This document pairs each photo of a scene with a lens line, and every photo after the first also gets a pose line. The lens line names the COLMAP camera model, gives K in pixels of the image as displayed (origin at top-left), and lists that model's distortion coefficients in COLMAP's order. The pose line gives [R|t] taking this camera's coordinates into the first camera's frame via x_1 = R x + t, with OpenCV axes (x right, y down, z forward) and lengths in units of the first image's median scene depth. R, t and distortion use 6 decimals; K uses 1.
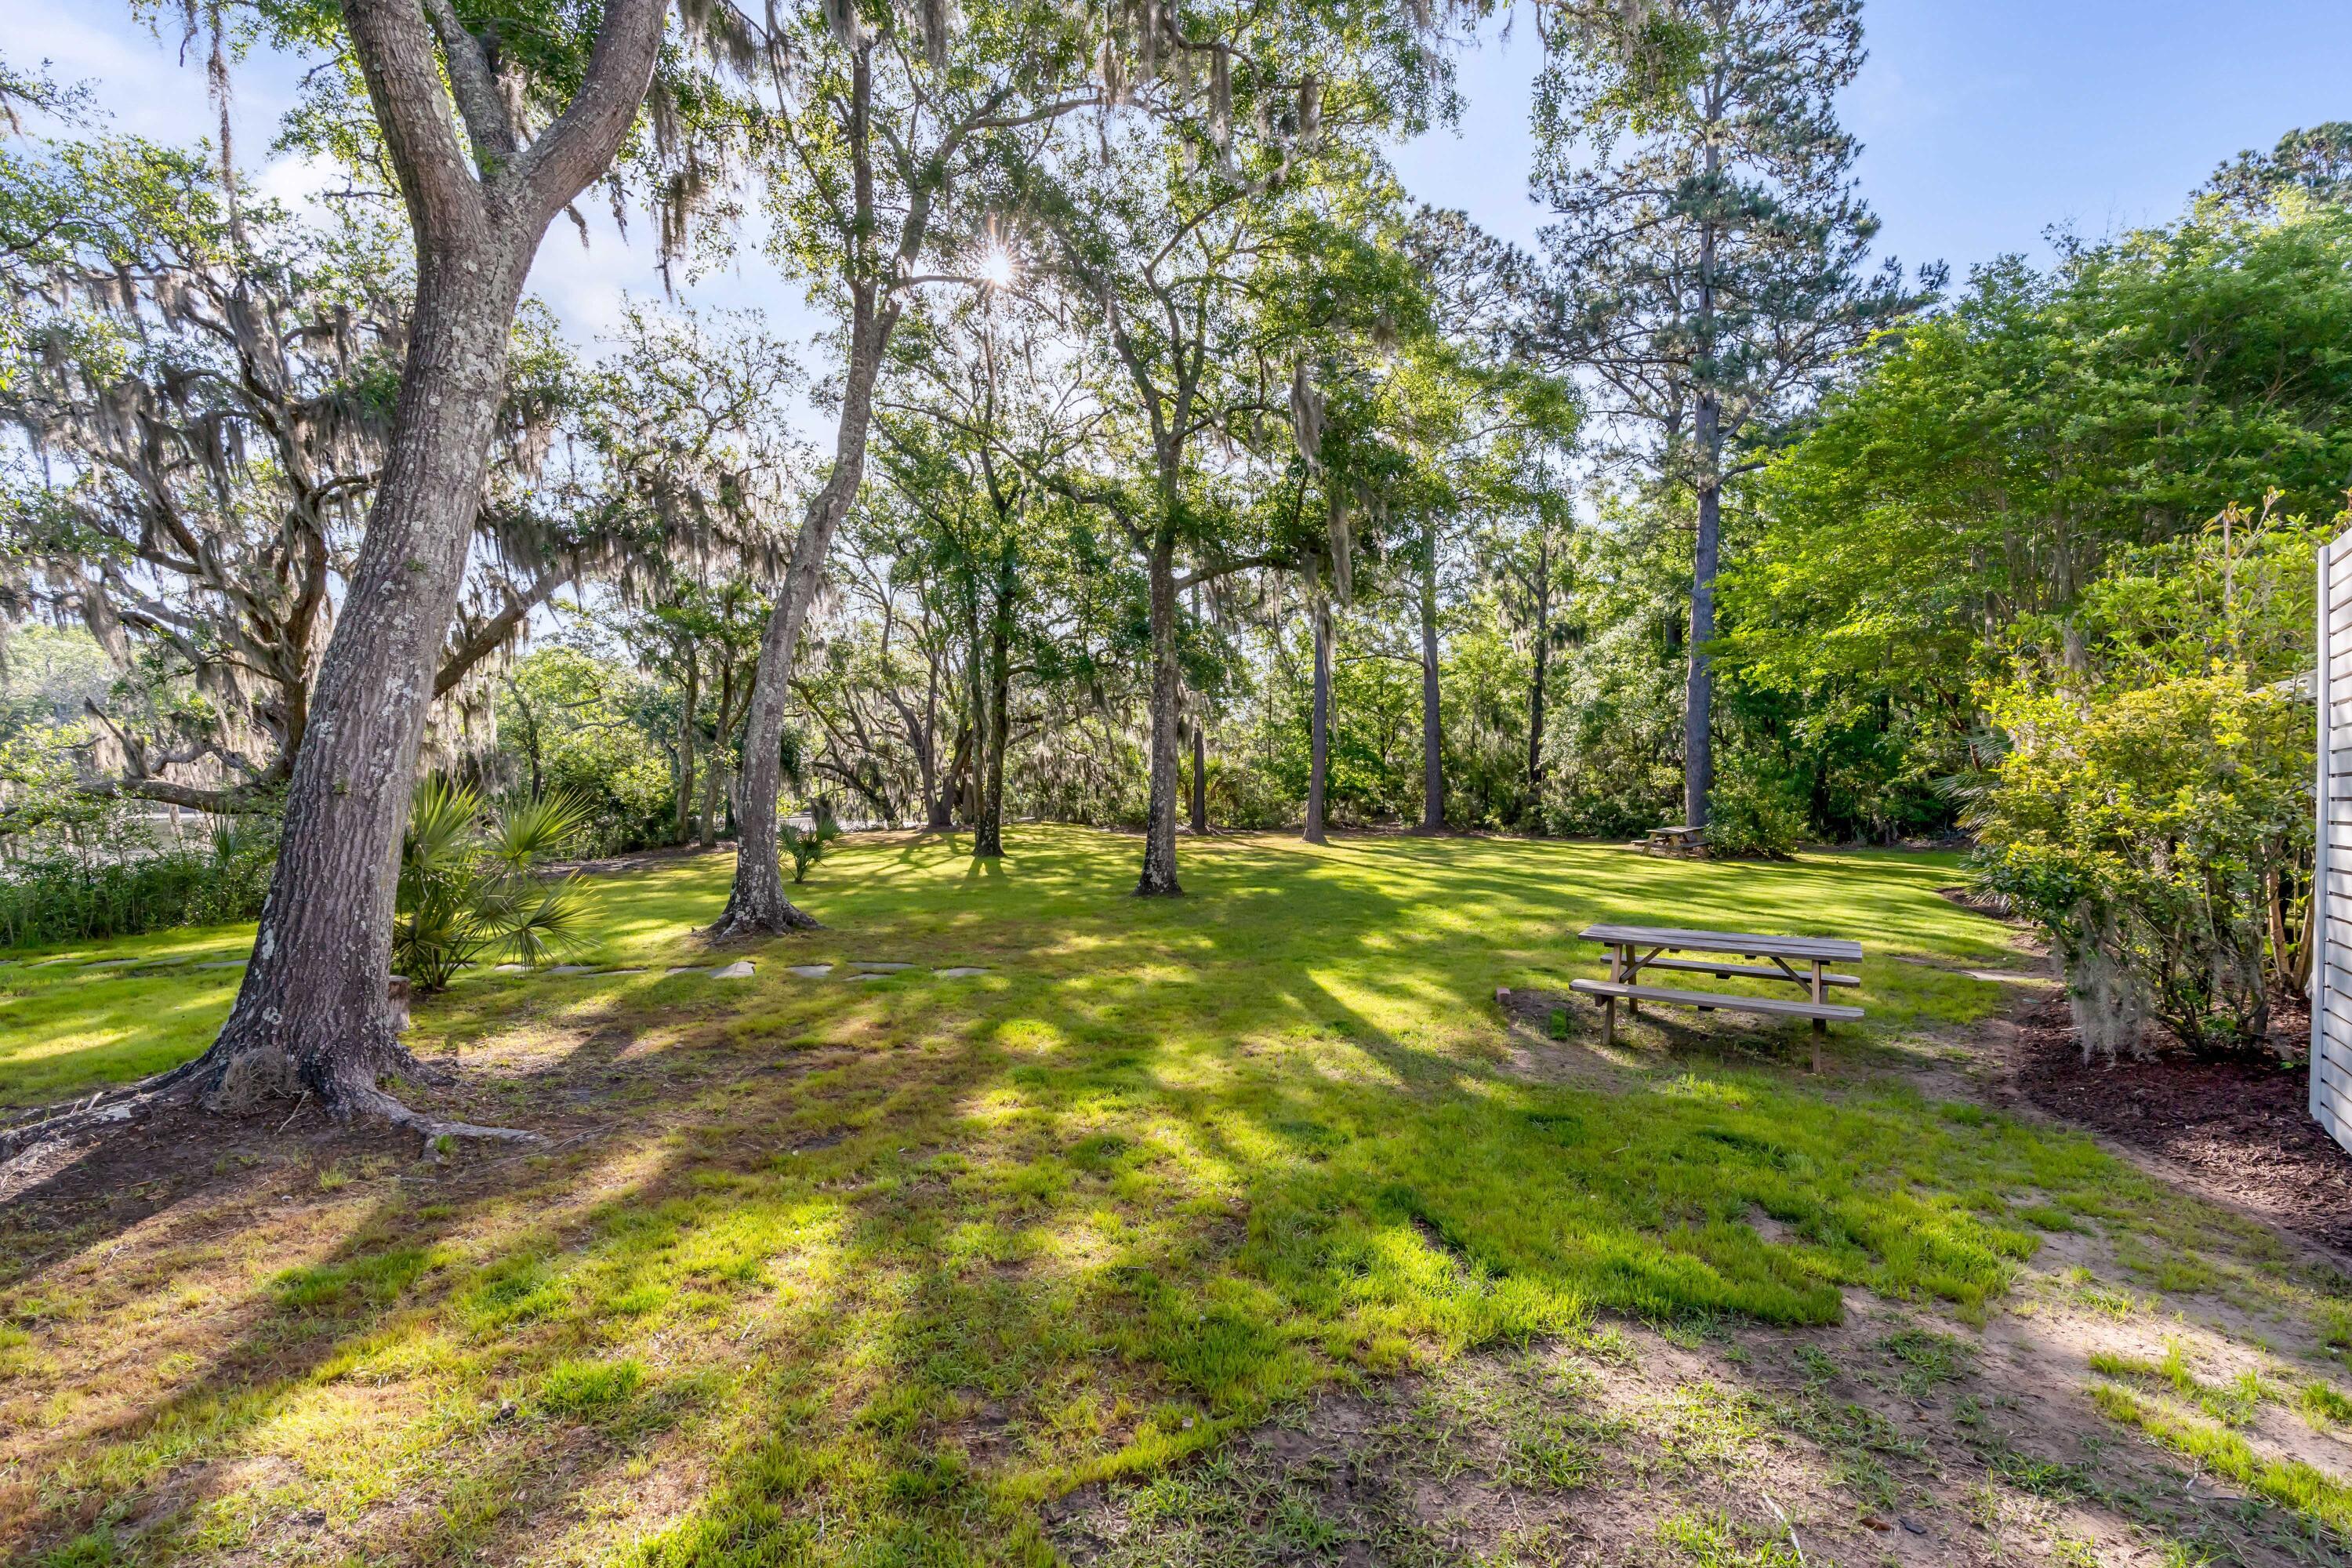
lens RADIAL K [[1060.2, 0, 1184.7], [0, 1060.2, 791.0], [0, 0, 1]] dist [-0.012613, 0.003917]
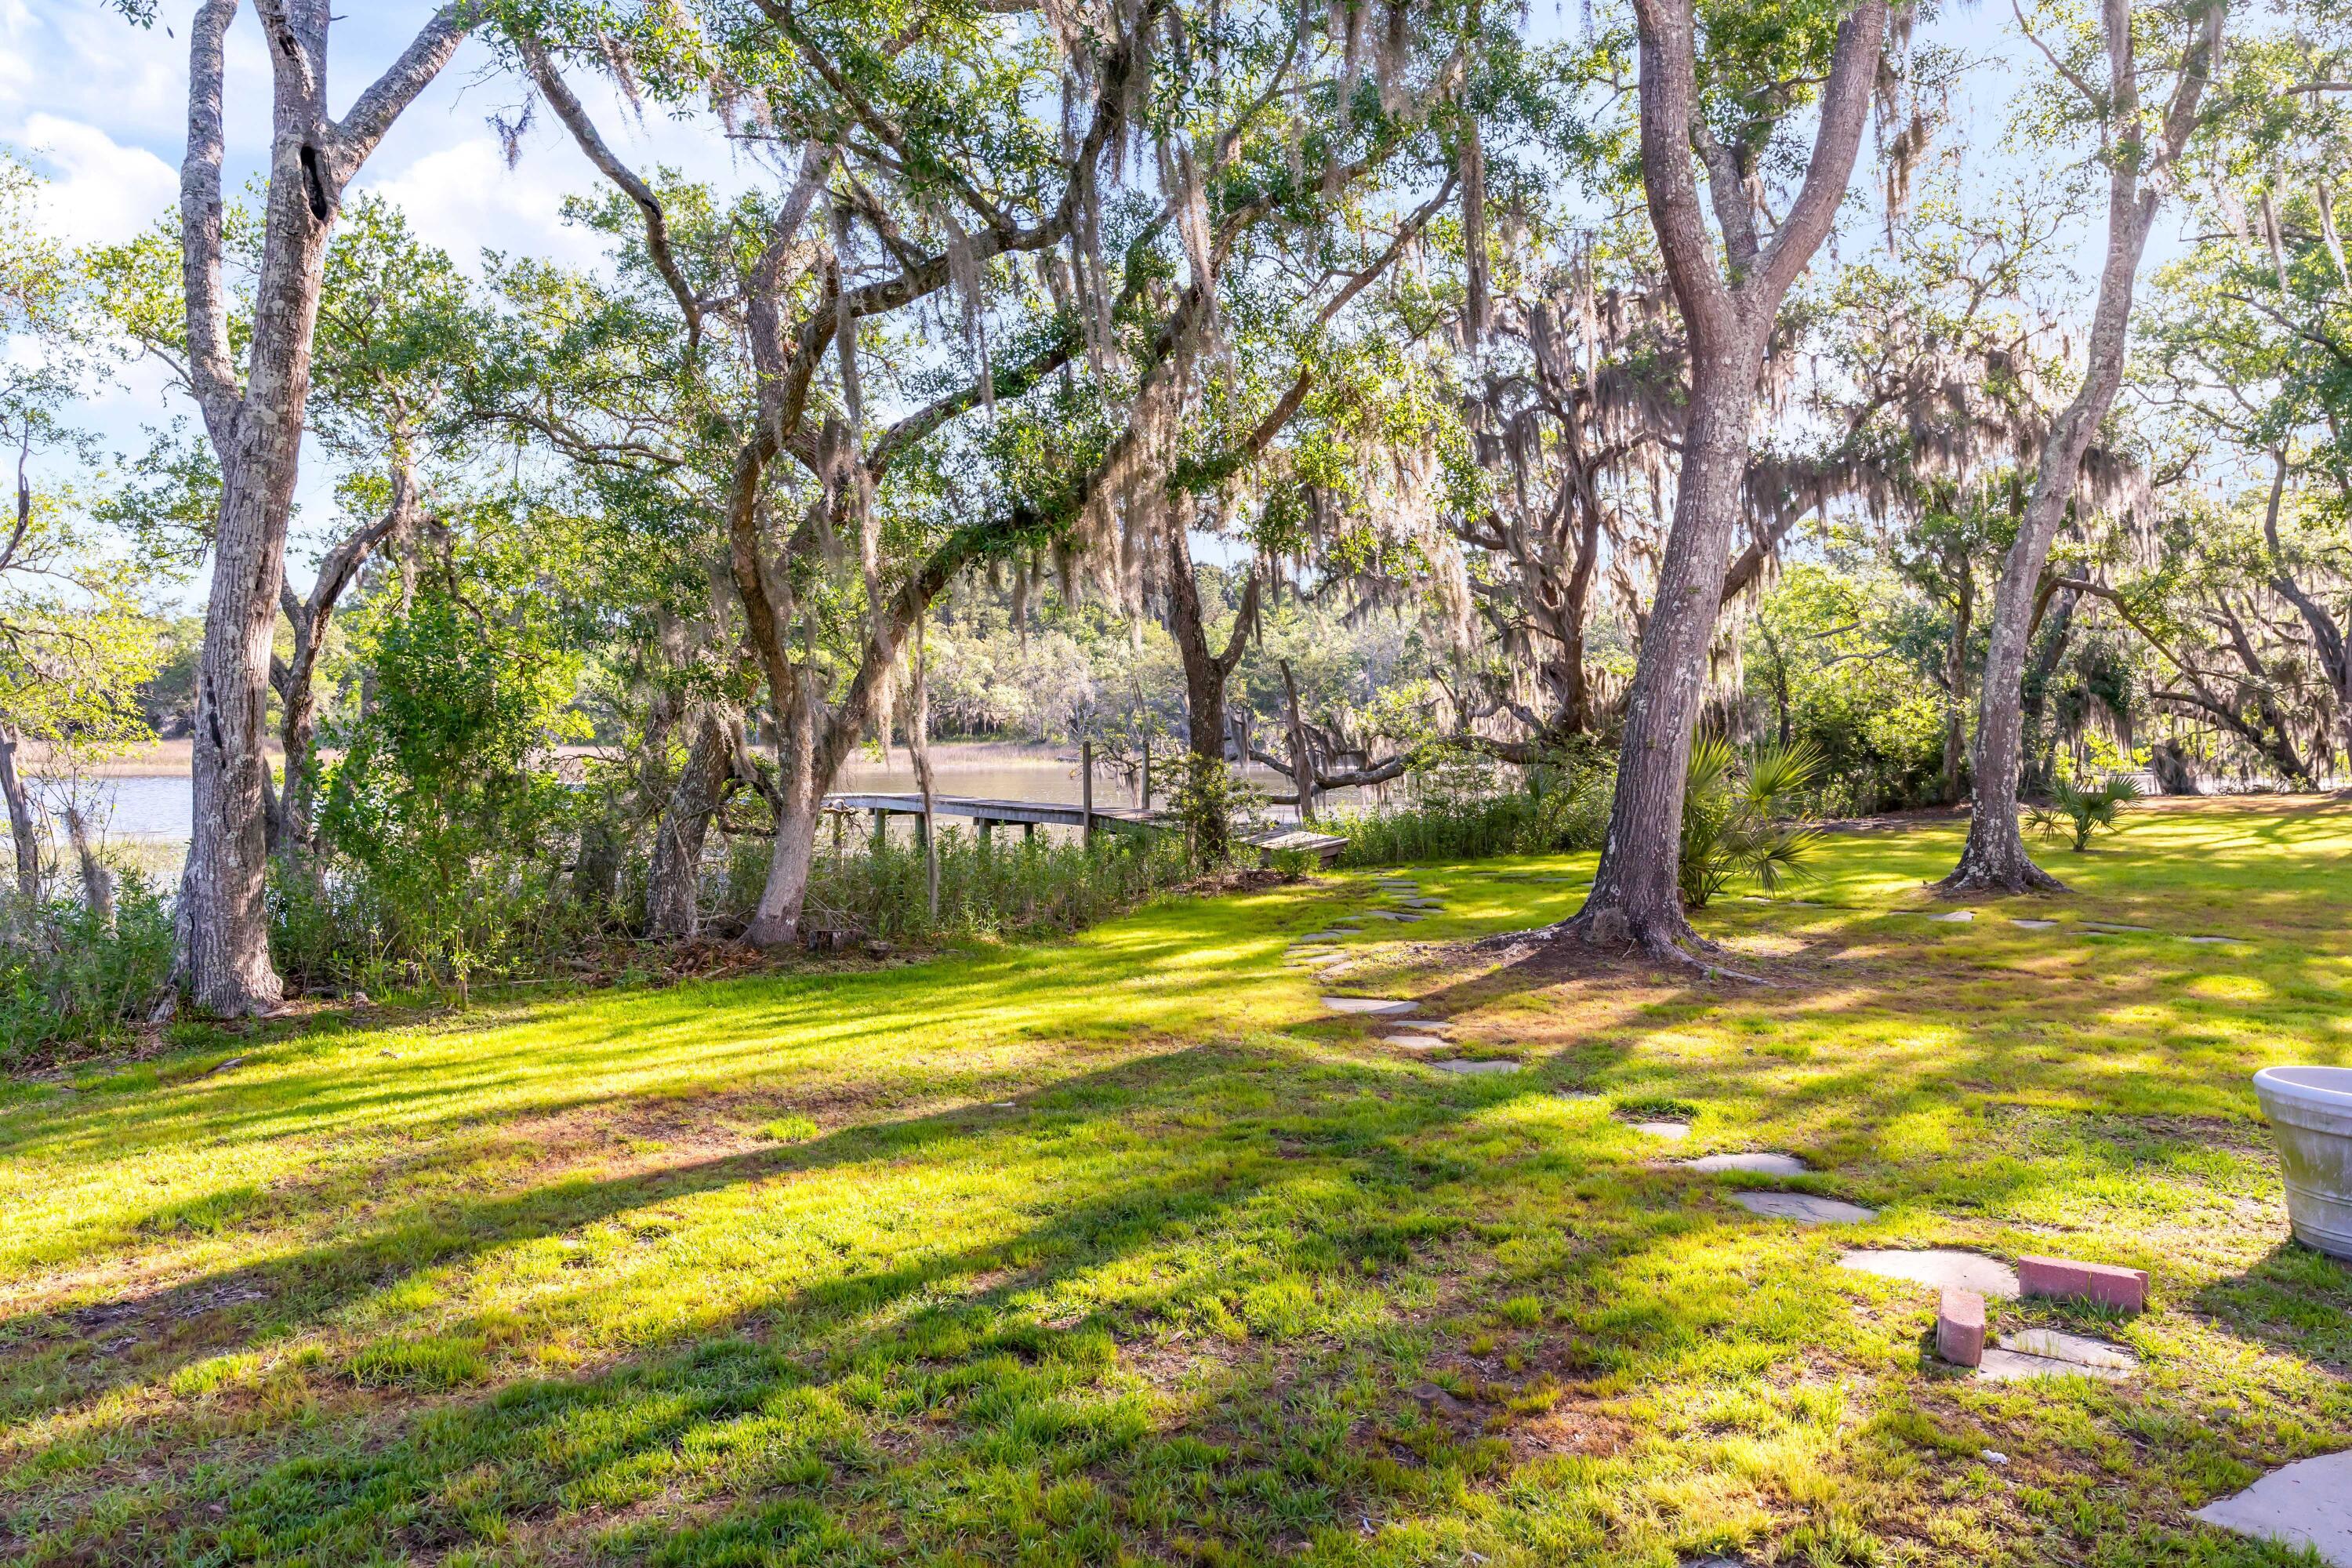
lens RADIAL K [[1556.1, 0, 1175.1], [0, 1556.1, 787.4], [0, 0, 1]] dist [0.005594, -0.001507]
pose [[0.600108, 0.015662, -0.799766, 0.169079], [0.010983, 0.999553, 0.027816, -0.002822], [0.799844, -0.025476, 0.599667, -0.260617]]
